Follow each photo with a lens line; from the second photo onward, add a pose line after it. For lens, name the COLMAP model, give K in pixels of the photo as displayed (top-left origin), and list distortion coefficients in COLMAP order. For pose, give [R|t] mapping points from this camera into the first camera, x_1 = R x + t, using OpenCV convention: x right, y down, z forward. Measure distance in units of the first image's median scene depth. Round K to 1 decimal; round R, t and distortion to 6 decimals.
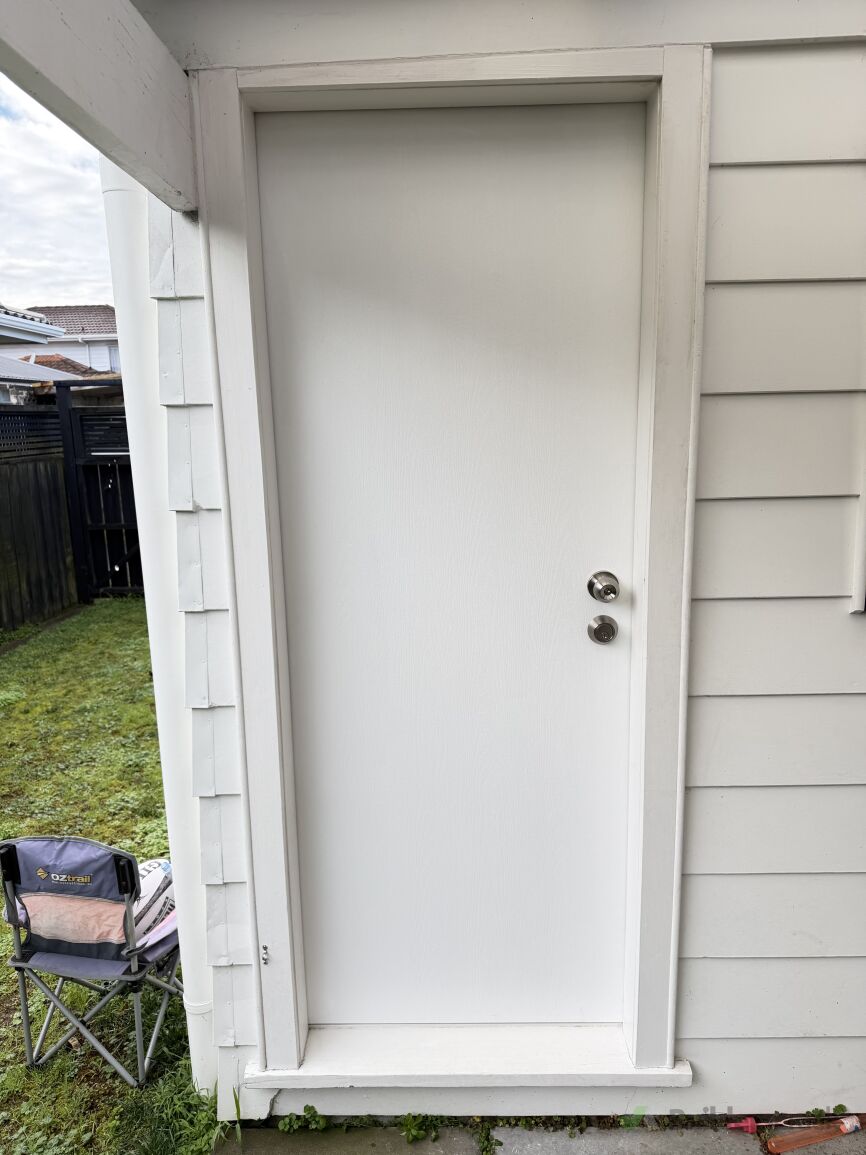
lens RADIAL K [[849.2, 0, 435.6], [0, 849.2, 580.1], [0, 0, 1]] dist [-0.002824, -0.010073]
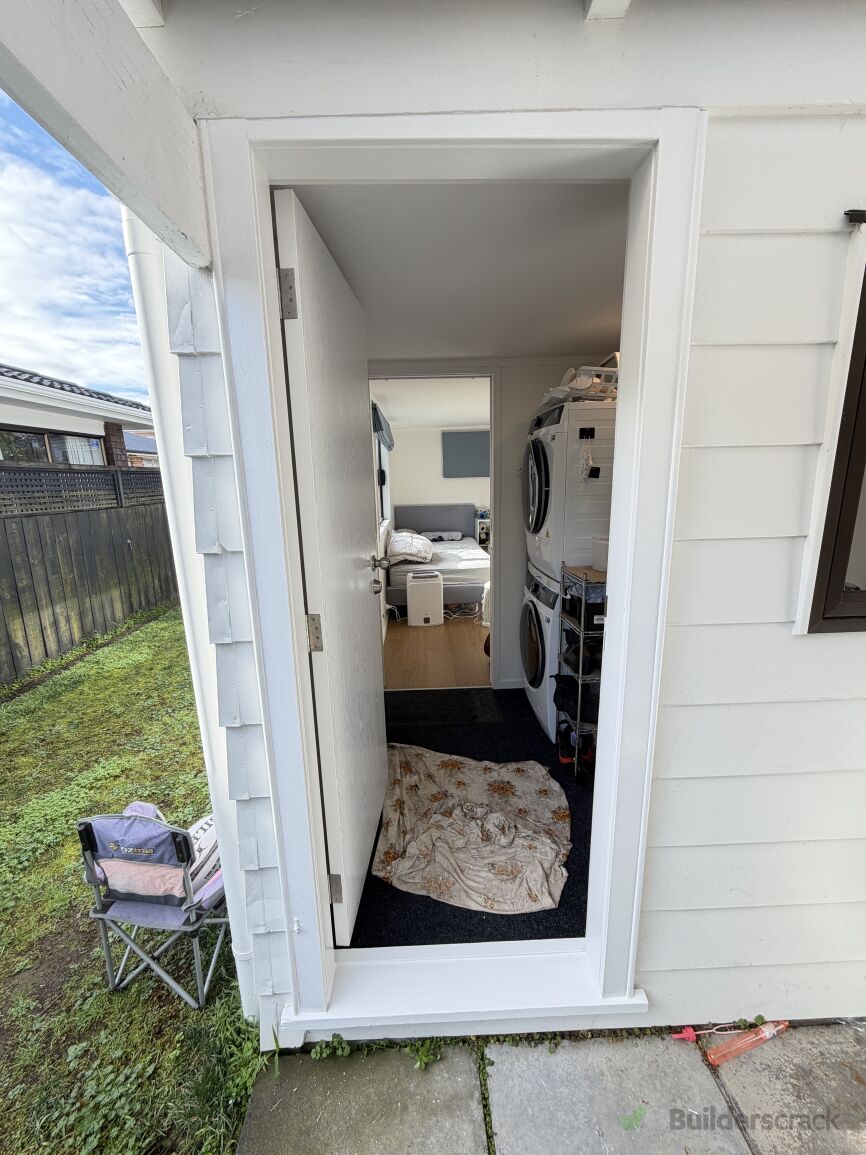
lens RADIAL K [[462.5, 0, 429.7], [0, 462.5, 571.8], [0, 0, 1]] dist [-0.007744, 0.000483]
pose [[0.999065, -0.010330, 0.041992, -0.034391], [0.009745, 0.999853, 0.014116, -0.054150], [-0.042131, -0.013694, 0.999018, 0.331185]]
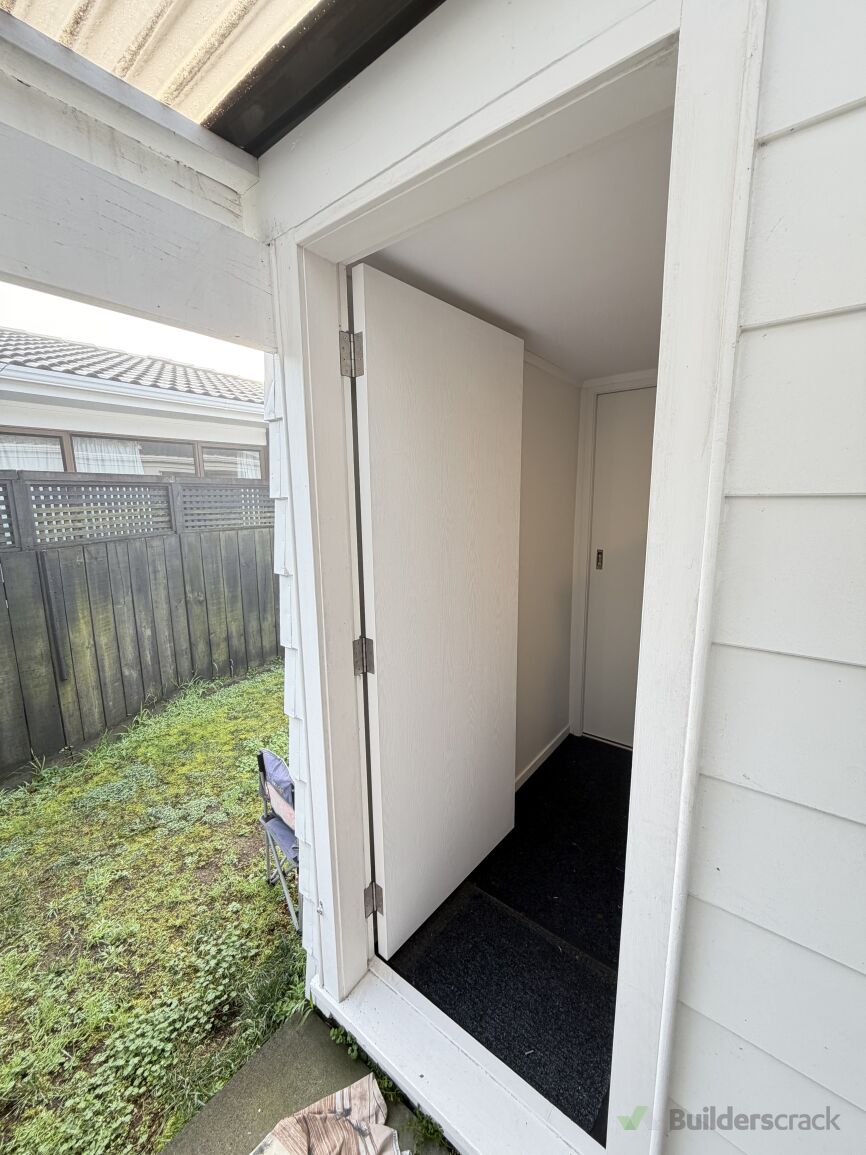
lens RADIAL K [[462.5, 0, 435.2], [0, 462.5, 571.2], [0, 0, 1]] dist [-0.007744, 0.000483]
pose [[0.791161, 0.113128, -0.601055, 0.289067], [-0.120458, 0.992317, 0.028212, -0.115302], [0.599629, 0.050082, 0.798710, 0.462946]]
